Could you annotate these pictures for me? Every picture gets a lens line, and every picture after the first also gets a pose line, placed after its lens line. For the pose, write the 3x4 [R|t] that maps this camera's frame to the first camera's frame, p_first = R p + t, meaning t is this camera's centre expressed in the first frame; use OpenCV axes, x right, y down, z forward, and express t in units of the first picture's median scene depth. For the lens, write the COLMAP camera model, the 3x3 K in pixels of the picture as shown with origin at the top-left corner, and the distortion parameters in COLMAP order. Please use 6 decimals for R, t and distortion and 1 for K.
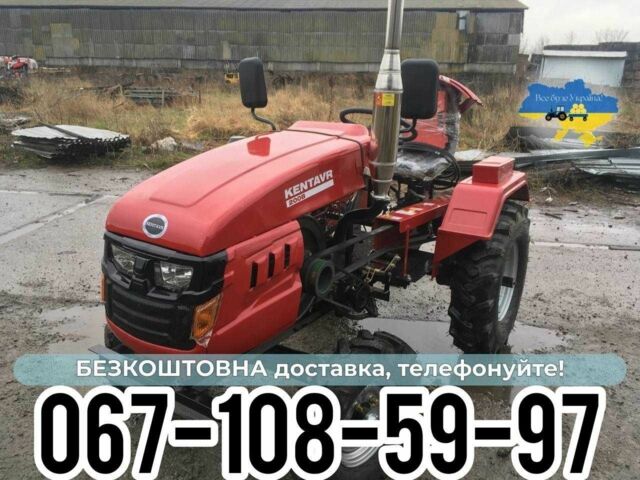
lens RADIAL K [[541.6, 0, 320.0], [0, 541.6, 240.0], [0, 0, 1]] dist [0.008273, 0.002042]
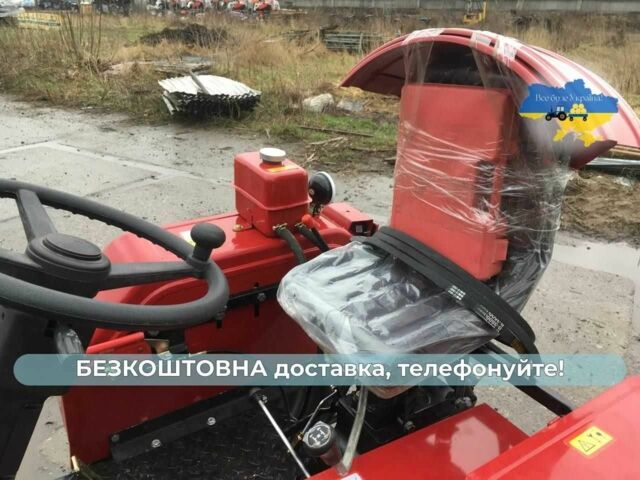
lens RADIAL K [[541.6, 0, 320.0], [0, 541.6, 240.0], [0, 0, 1]] dist [0.008273, 0.002042]
pose [[0.904465, 0.162928, -0.394204, 0.100583], [-0.124016, 0.984697, 0.122439, -0.083459], [0.408120, -0.061854, 0.910830, 0.264318]]
